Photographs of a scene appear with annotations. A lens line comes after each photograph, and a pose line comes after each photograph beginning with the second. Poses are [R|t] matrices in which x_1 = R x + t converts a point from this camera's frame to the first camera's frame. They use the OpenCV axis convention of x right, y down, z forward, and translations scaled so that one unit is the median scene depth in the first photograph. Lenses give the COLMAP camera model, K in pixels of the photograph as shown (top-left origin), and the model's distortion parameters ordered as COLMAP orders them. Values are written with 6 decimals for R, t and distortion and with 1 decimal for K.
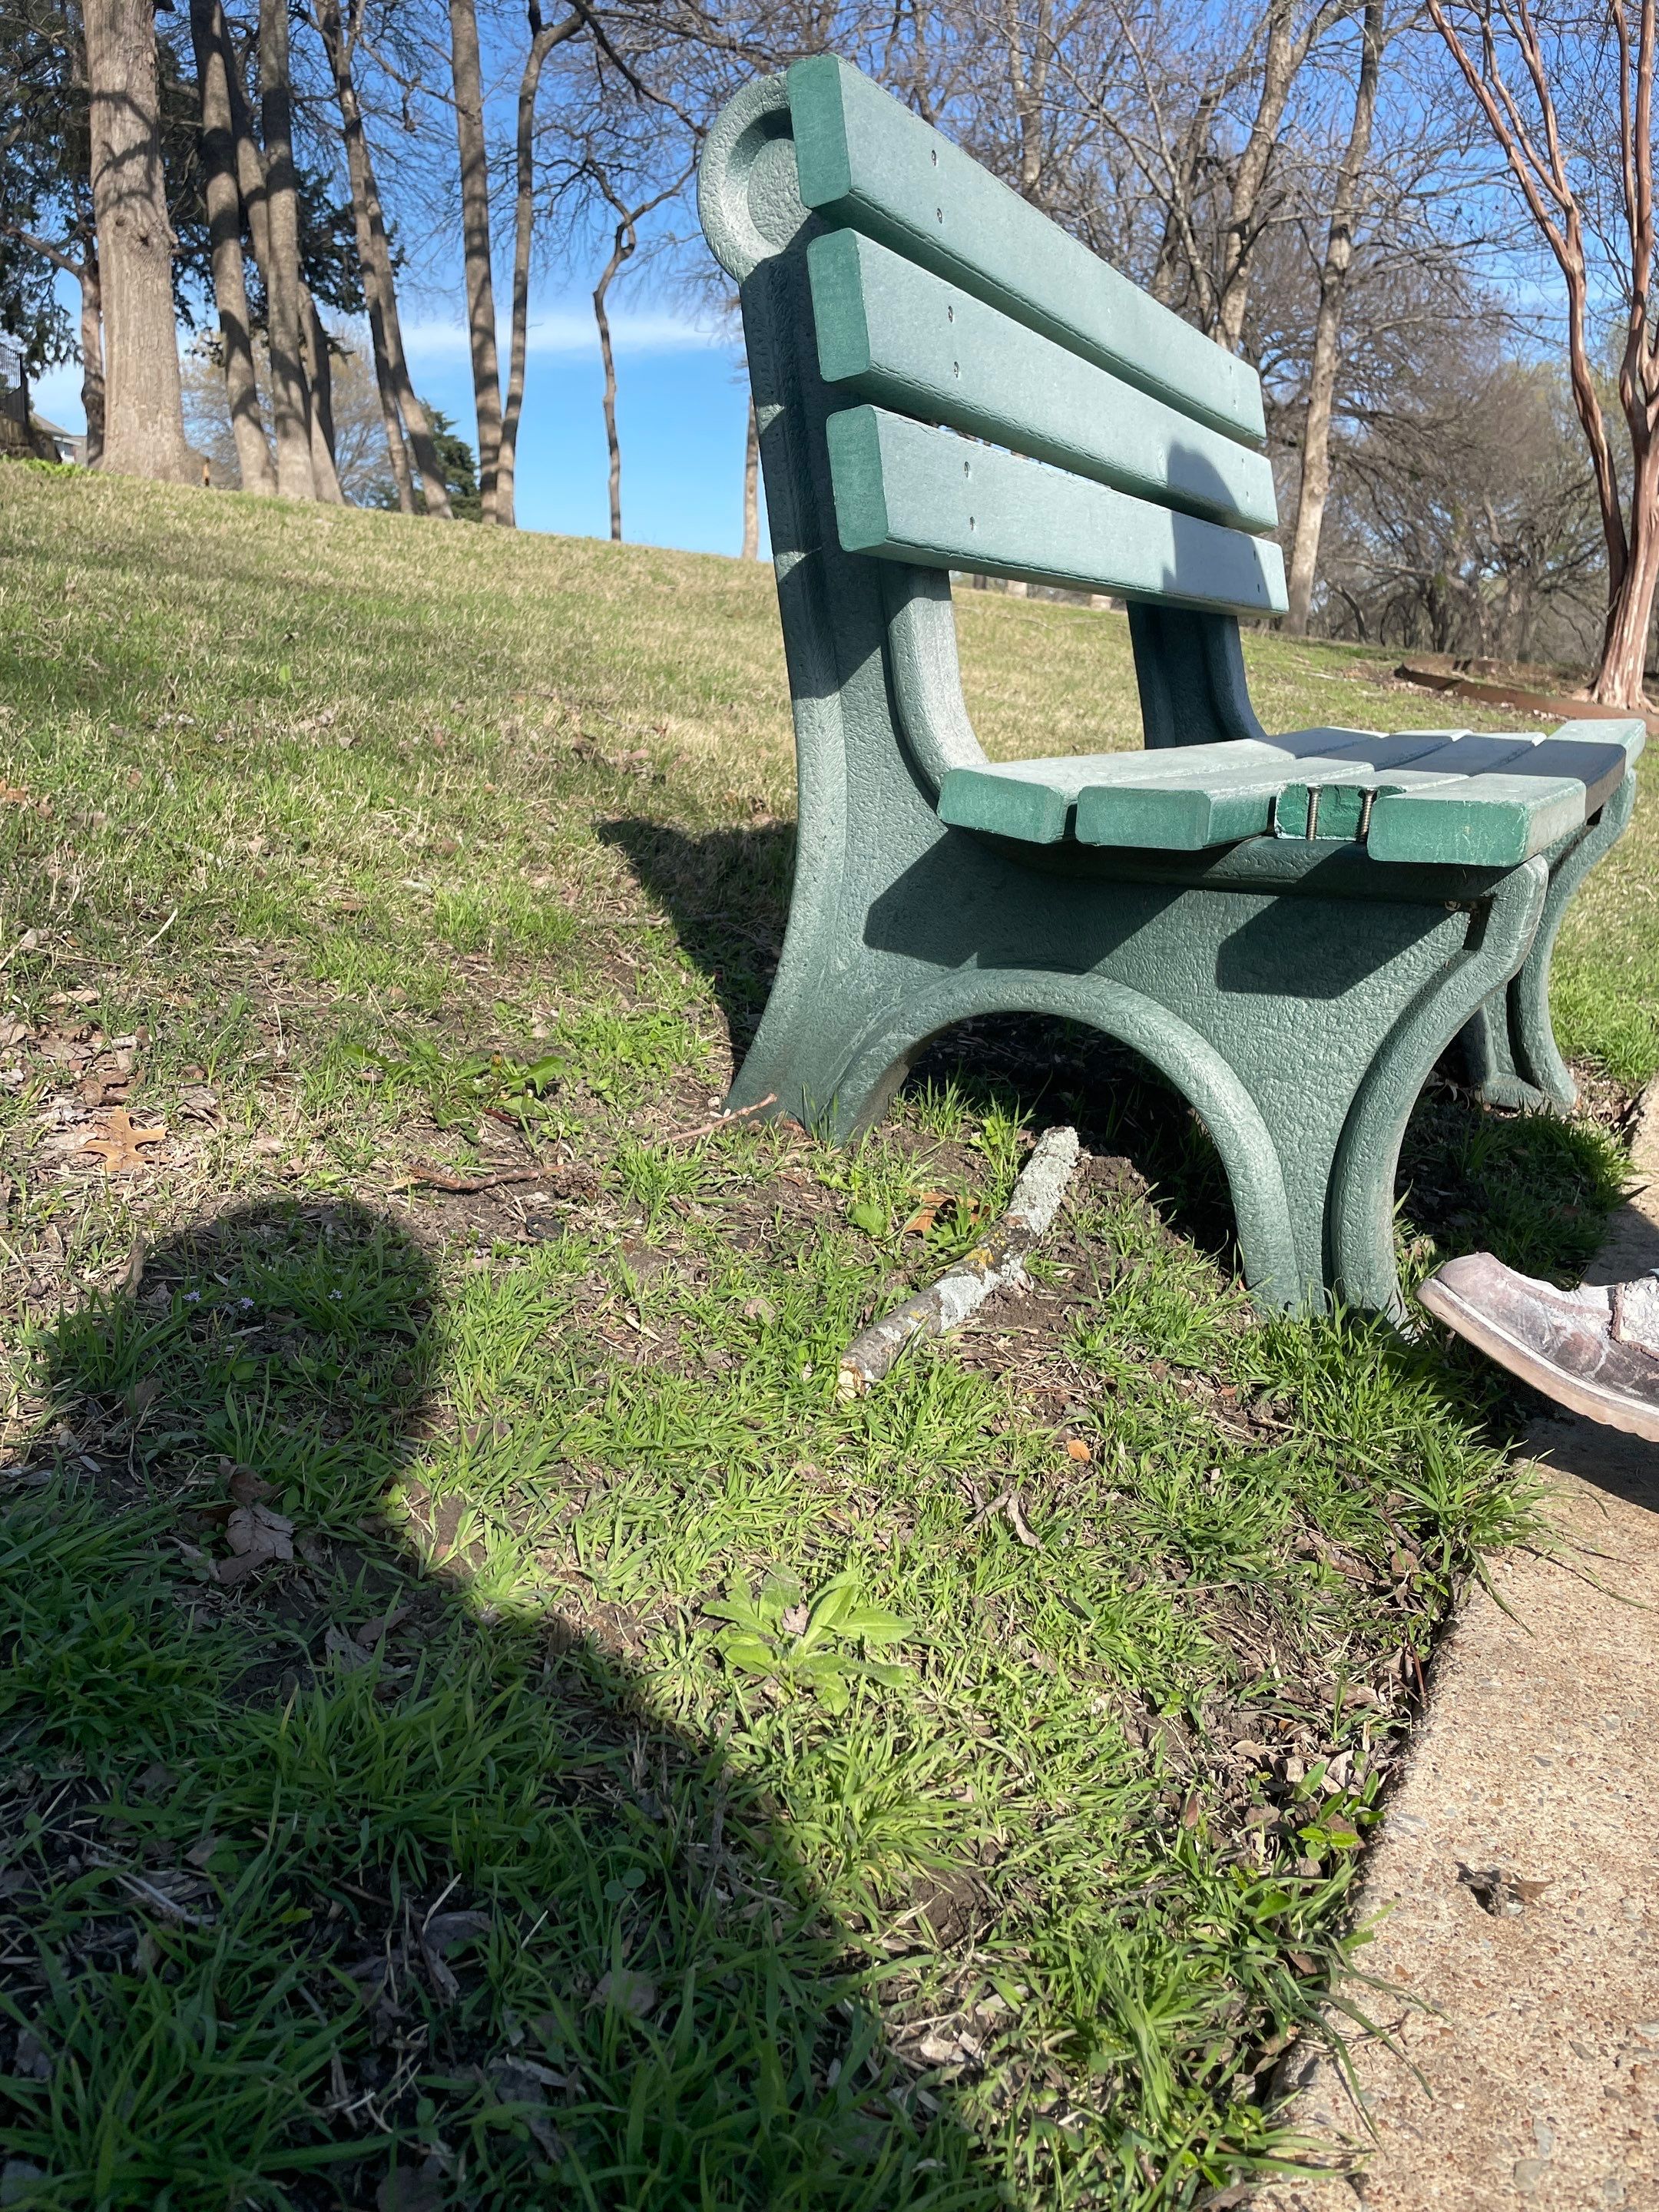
lens RADIAL K [[1588.2, 0, 807.4], [0, 1588.2, 1131.7], [0, 0, 1]] dist [0.069317, -0.096922]
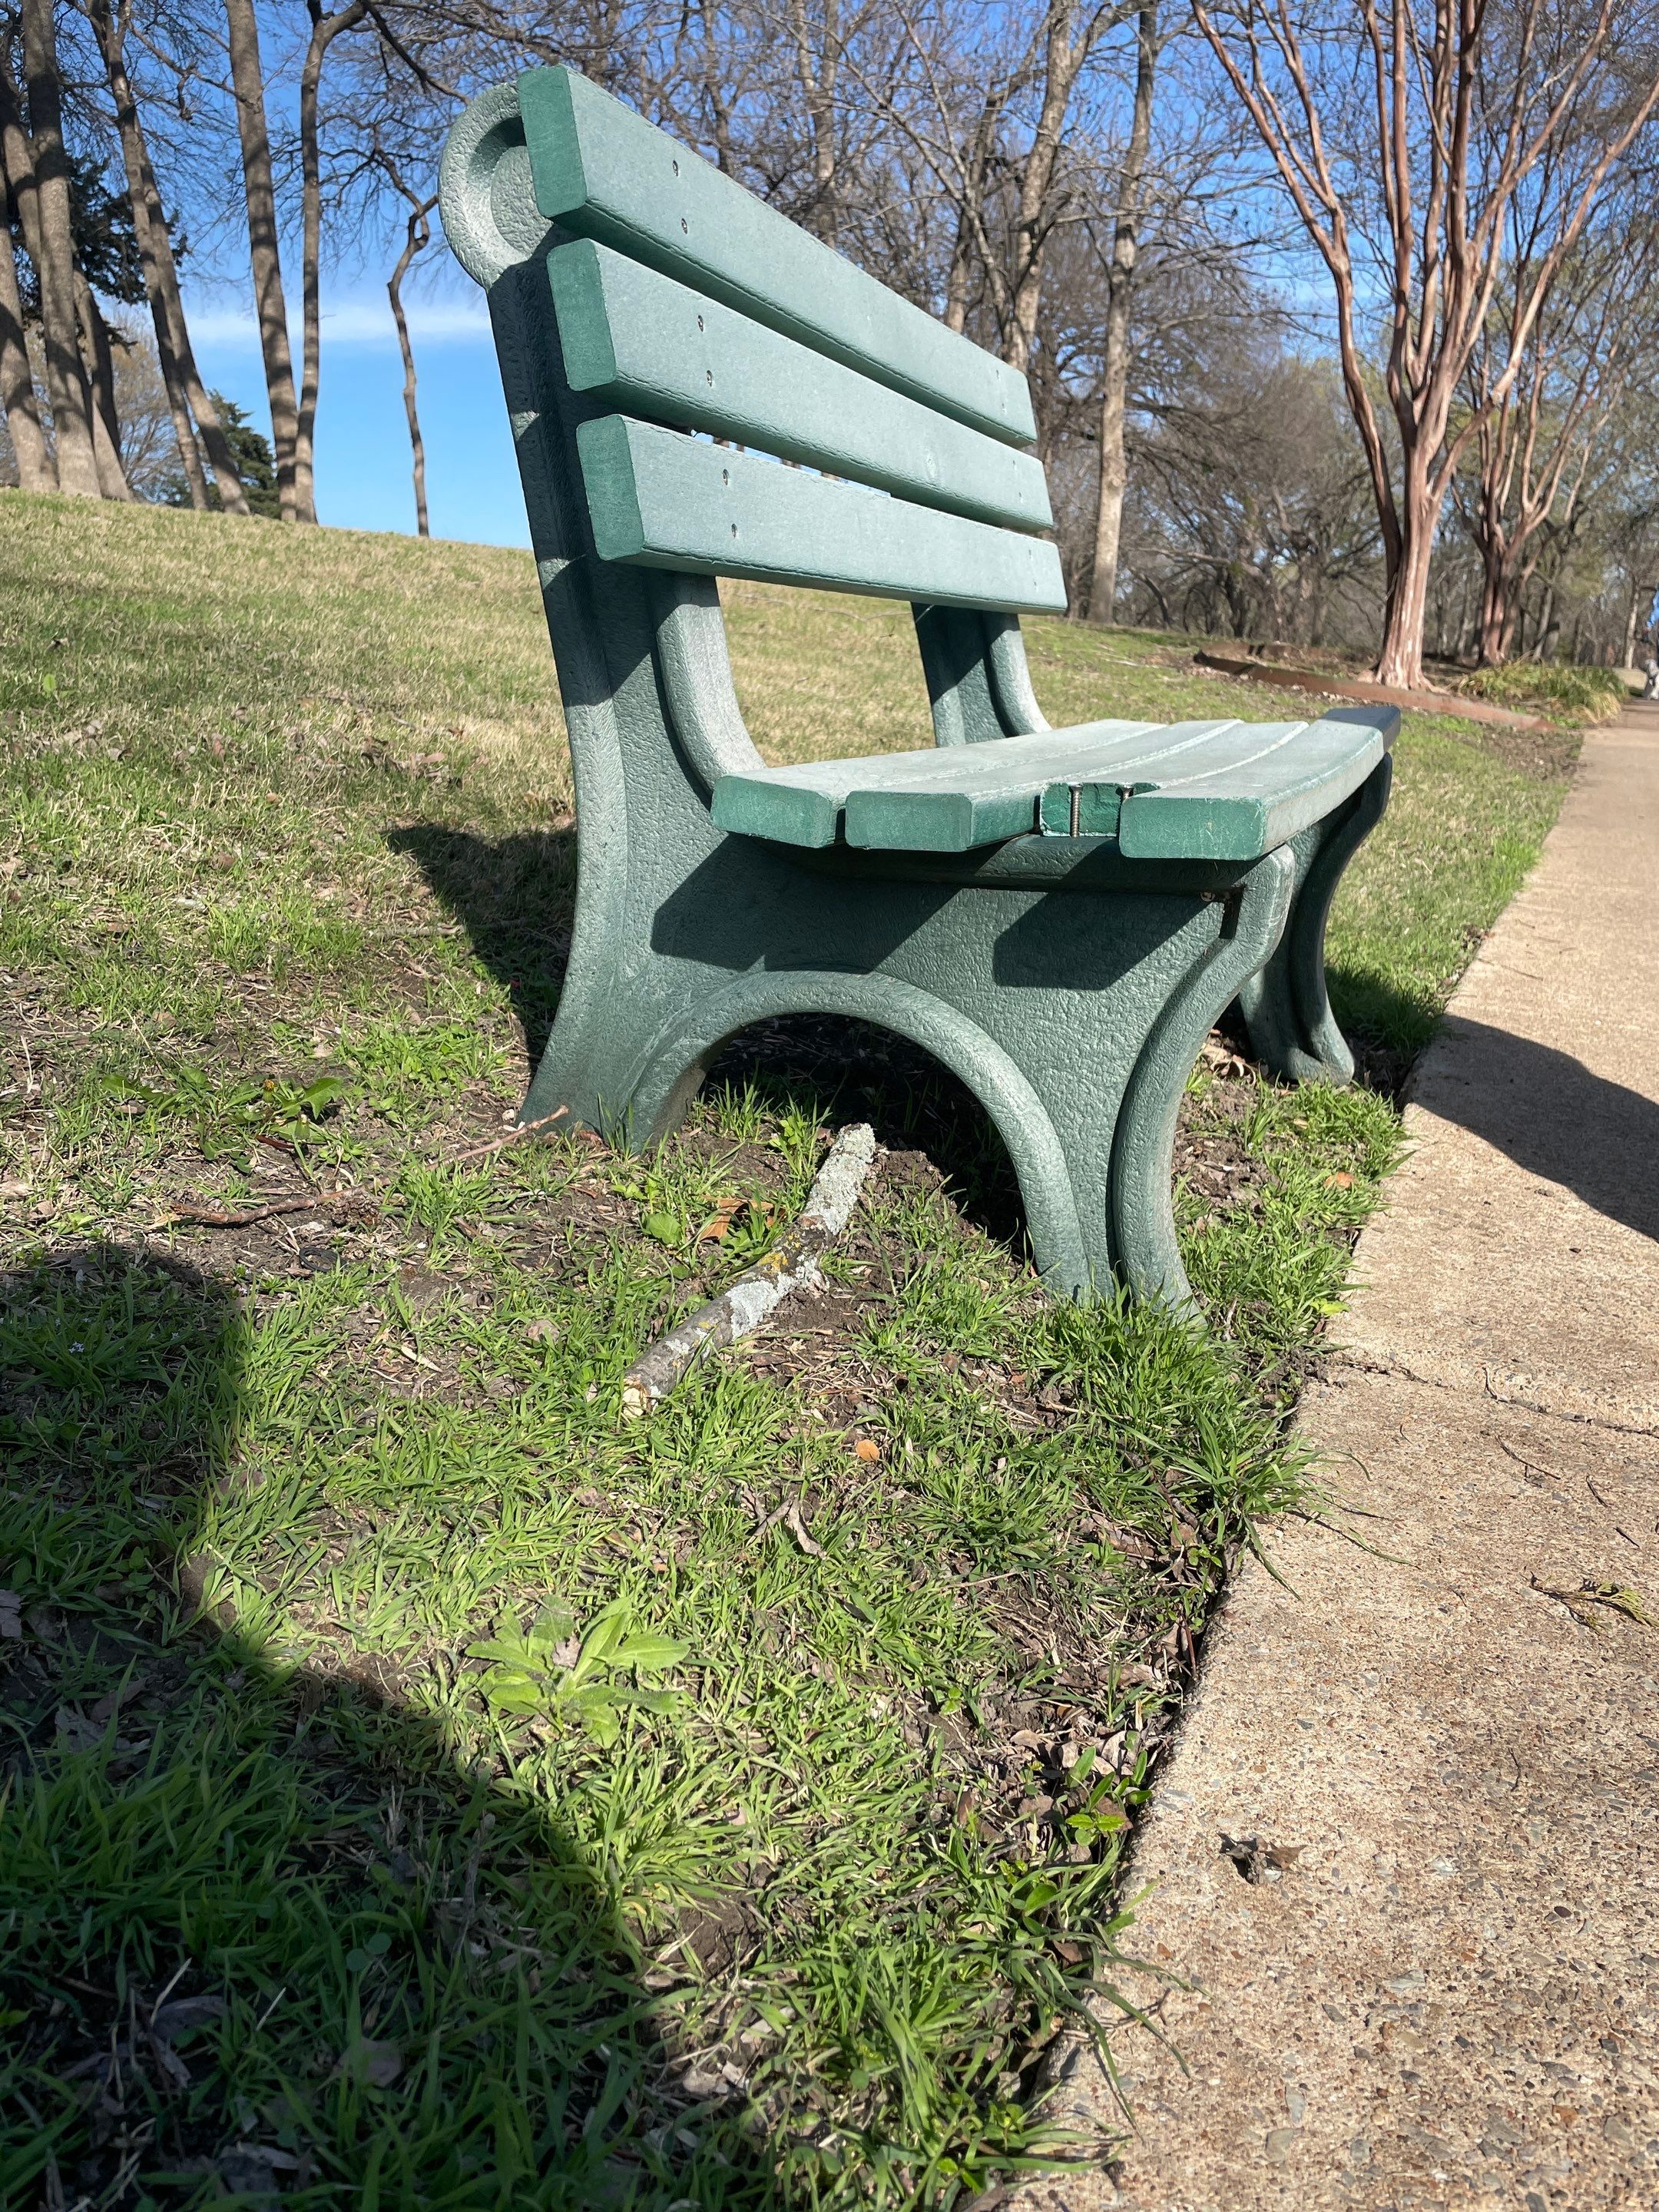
lens RADIAL K [[1589.7, 0, 829.5], [0, 1589.7, 1106.0], [0, 0, 1]] dist [0.068550, -0.096875]
pose [[0.992558, -0.047501, 0.112130, 0.037035], [0.048626, 0.998790, -0.007315, -0.009884], [-0.111647, 0.012713, 0.993667, -0.001526]]
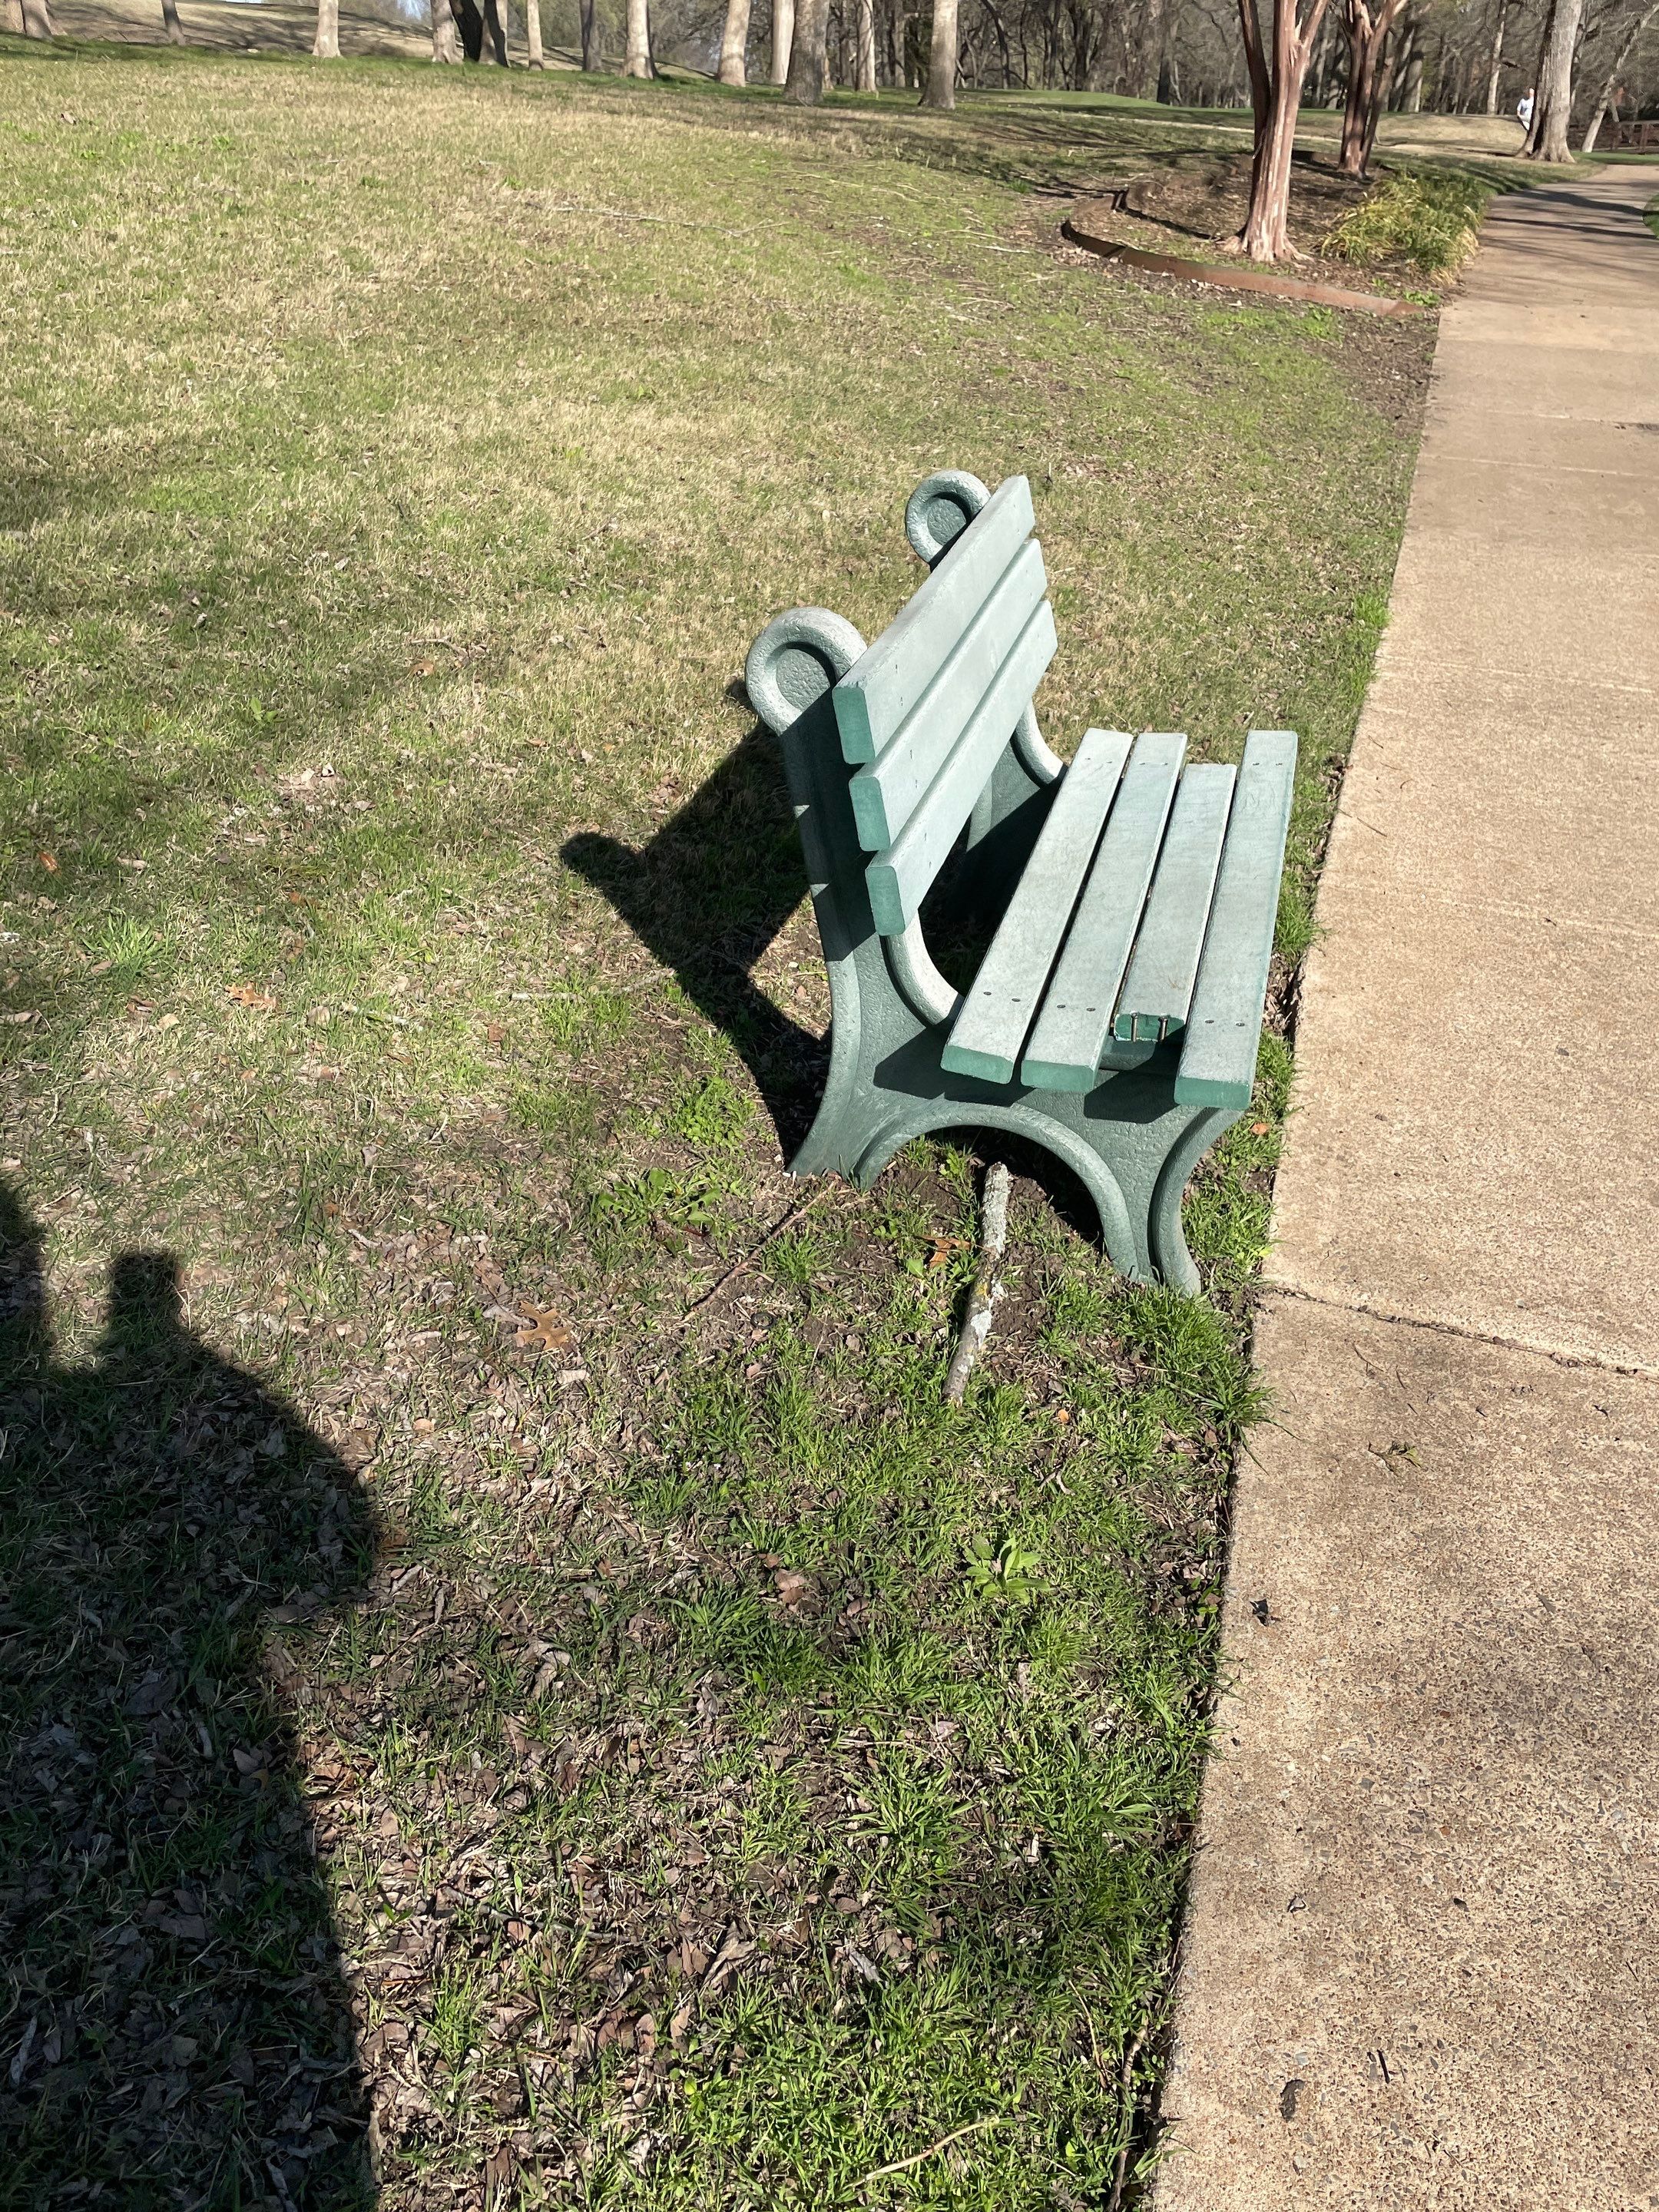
lens RADIAL K [[1514.4, 0, 829.5], [0, 1514.4, 1106.0], [0, 0, 1]] dist [0.063226, -0.071854]
pose [[0.975222, -0.154130, 0.158699, -0.335203], [0.106529, 0.955887, 0.273735, -0.668684], [-0.193889, -0.250047, 0.948622, -0.644783]]
